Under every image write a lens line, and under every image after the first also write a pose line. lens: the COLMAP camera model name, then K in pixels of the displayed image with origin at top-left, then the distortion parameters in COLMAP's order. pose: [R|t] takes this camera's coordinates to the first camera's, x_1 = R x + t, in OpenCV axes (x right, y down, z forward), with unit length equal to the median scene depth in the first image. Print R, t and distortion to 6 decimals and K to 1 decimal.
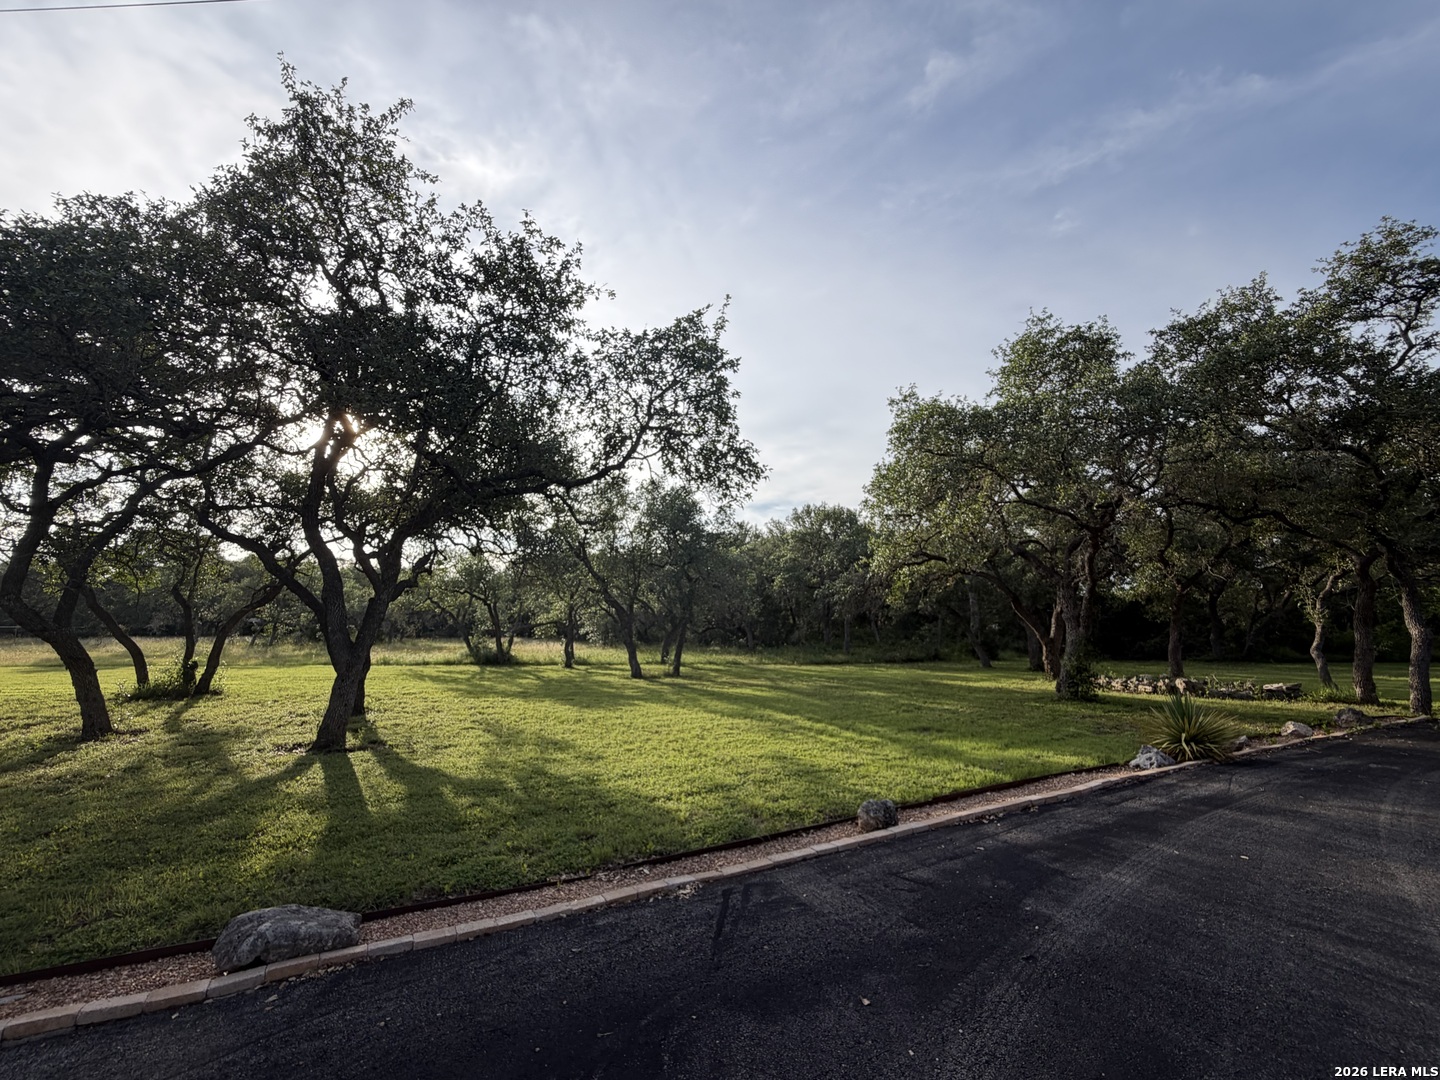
lens RADIAL K [[575.2, 0, 716.9], [0, 575.2, 540.1], [0, 0, 1]] dist [-0.001330, 0.000634]
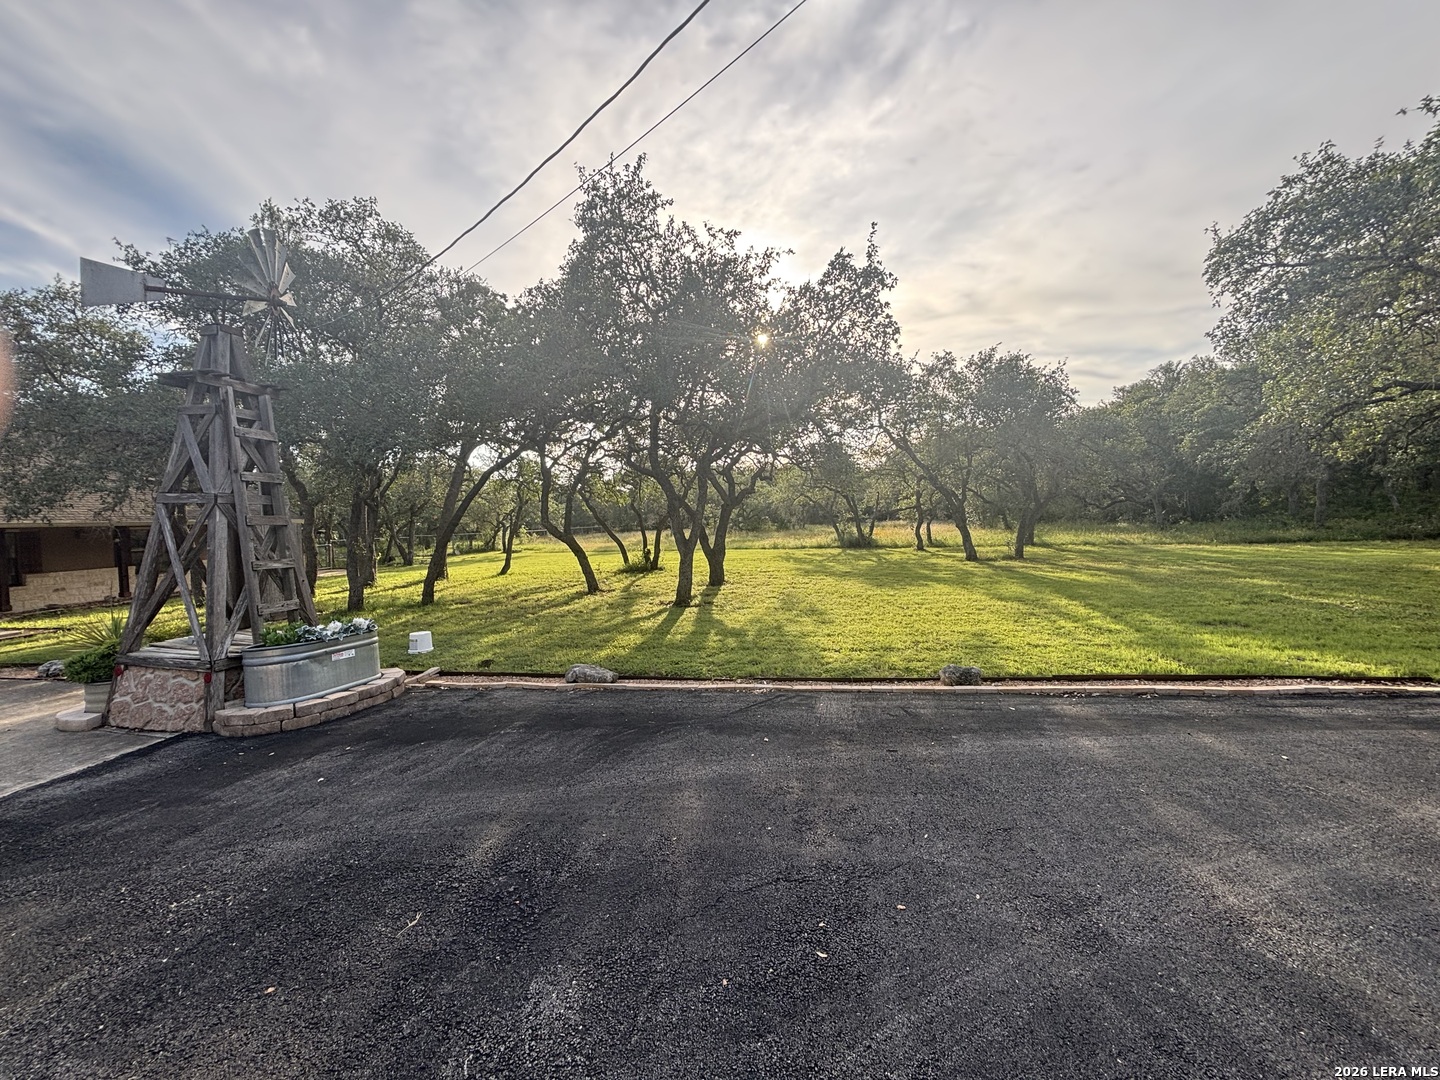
lens RADIAL K [[579.8, 0, 714.2], [0, 579.8, 536.0], [0, 0, 1]] dist [-0.001039, 0.001988]
pose [[0.773646, -0.022600, -0.633215, 0.450669], [0.147577, 0.978306, 0.145390, -0.049224], [0.616193, -0.205929, 0.760197, -0.135386]]
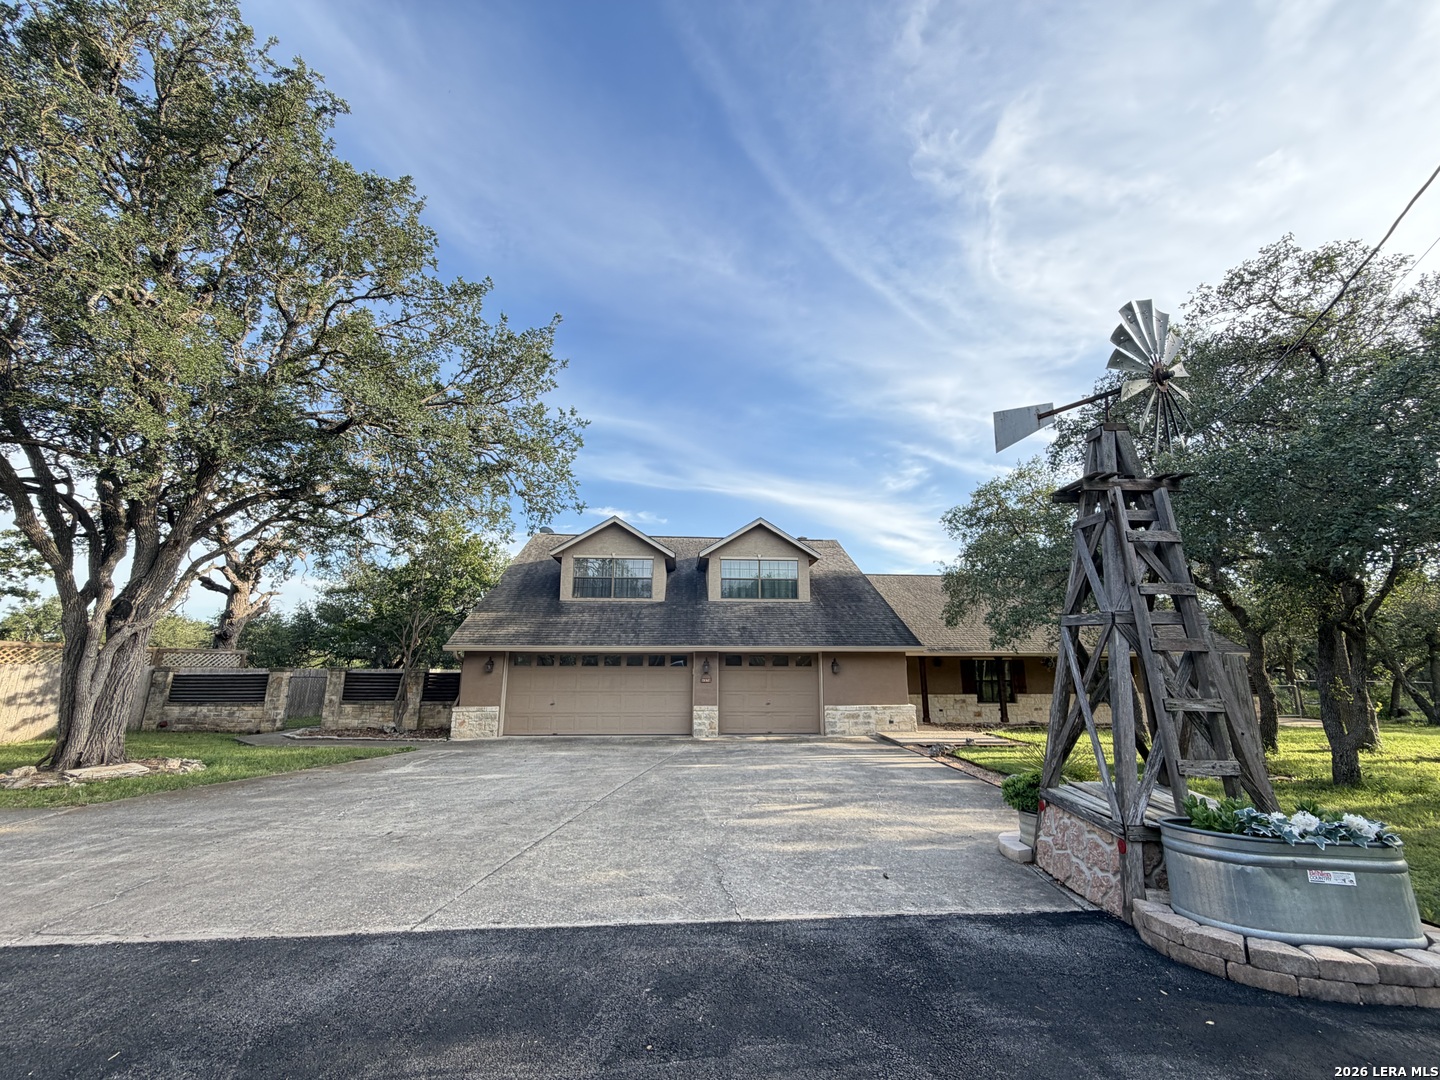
lens RADIAL K [[575.2, 0, 715.5], [0, 575.2, 540.0], [0, 0, 1]] dist [-0.001330, 0.000634]
pose [[-0.458512, -0.209791, -0.863571, 0.222790], [0.132580, 0.944714, -0.299896, -0.031242], [0.878743, -0.251998, -0.405349, -0.053543]]
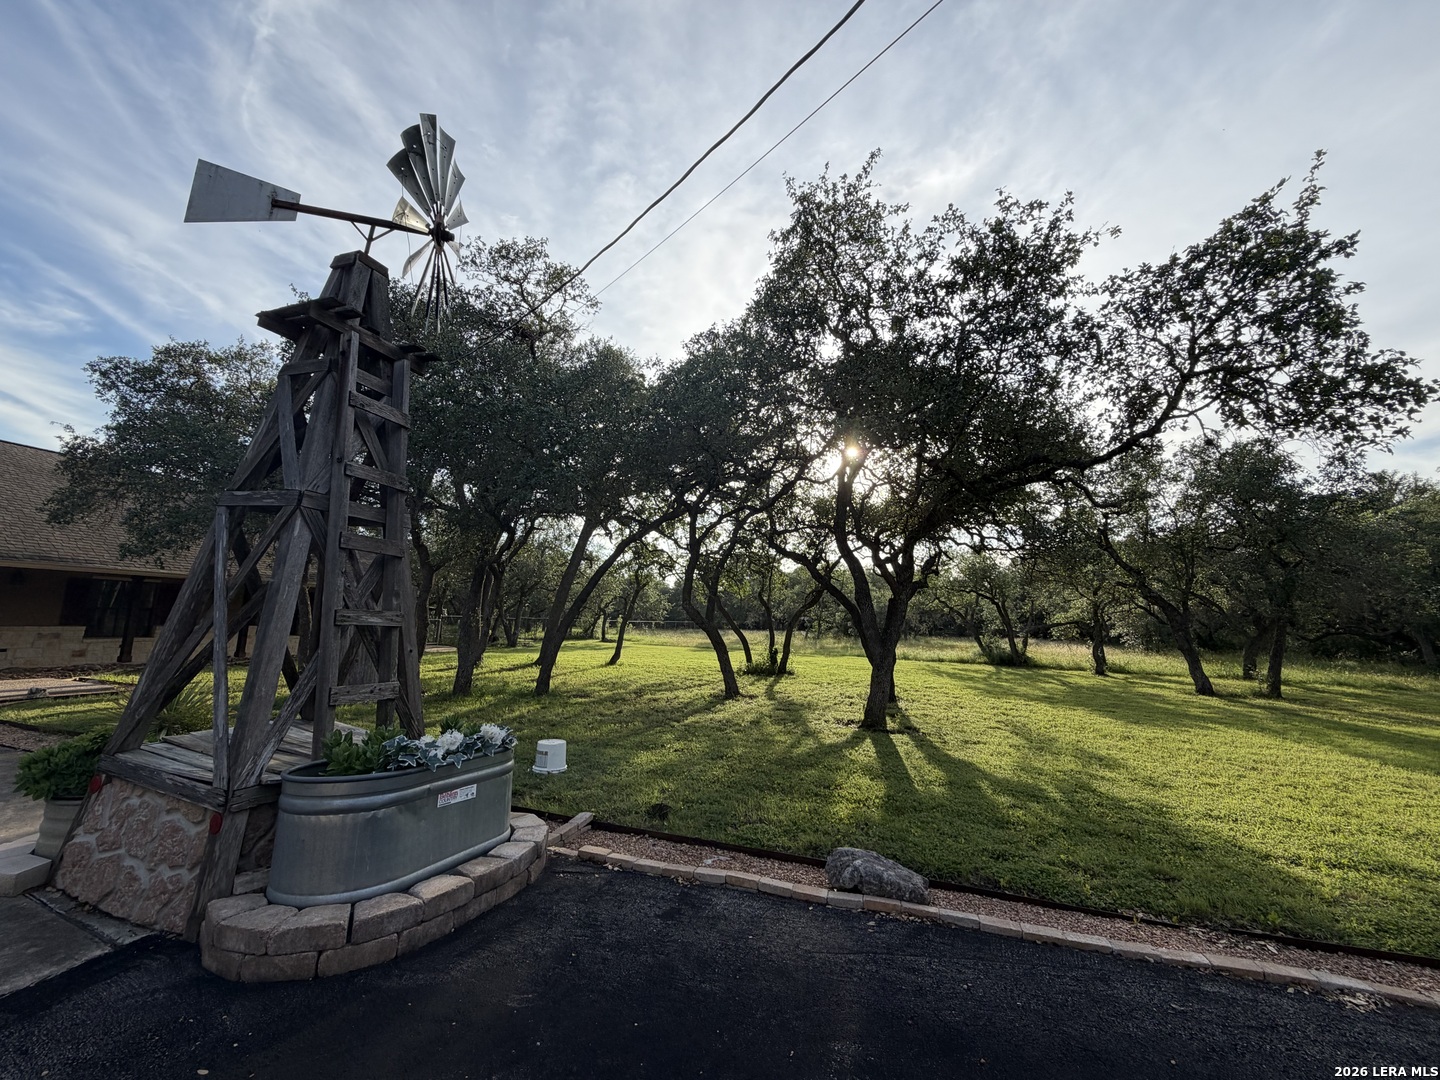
lens RADIAL K [[575.2, 0, 716.1], [0, 575.2, 539.7], [0, 0, 1]] dist [-0.001330, 0.000634]
pose [[0.679678, -0.093871, -0.727479, -0.009887], [0.094162, 0.994738, -0.040382, -0.000221], [0.727441, -0.041055, 0.684941, -0.017546]]
